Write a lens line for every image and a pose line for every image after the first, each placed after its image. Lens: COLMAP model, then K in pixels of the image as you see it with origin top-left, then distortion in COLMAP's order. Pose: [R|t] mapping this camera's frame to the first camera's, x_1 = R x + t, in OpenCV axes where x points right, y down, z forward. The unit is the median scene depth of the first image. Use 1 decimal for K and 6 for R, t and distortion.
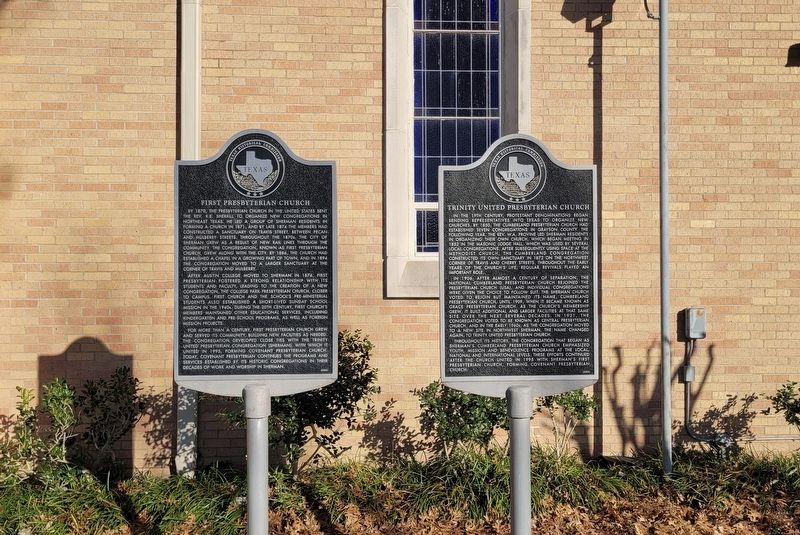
lens RADIAL K [[595.9, 0, 401.4], [0, 595.9, 242.5], [0, 0, 1]] dist [0.016072, 0.004609]
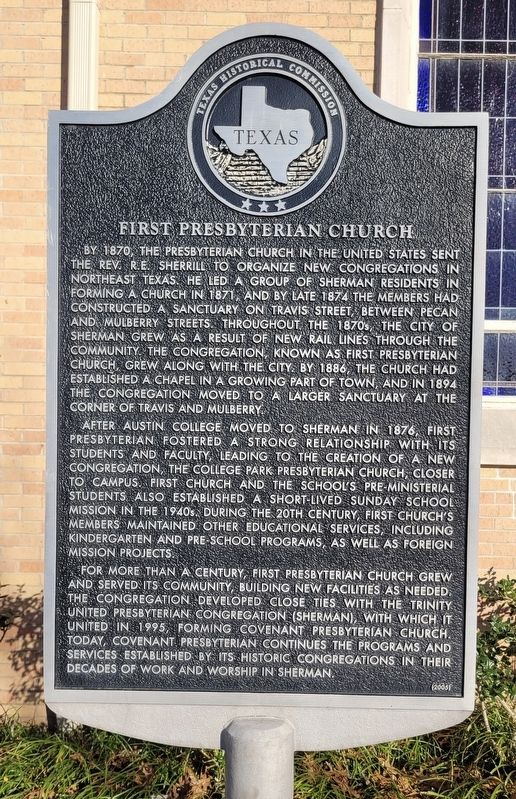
lens RADIAL K [[614.4, 0, 258.2], [0, 614.4, 407.6], [0, 0, 1]] dist [0.015425, -0.000822]
pose [[0.998599, 0.018209, -0.049678, -0.228114], [-0.016993, 0.999549, 0.024777, 0.033501], [0.050107, -0.023898, 0.998458, 0.619919]]
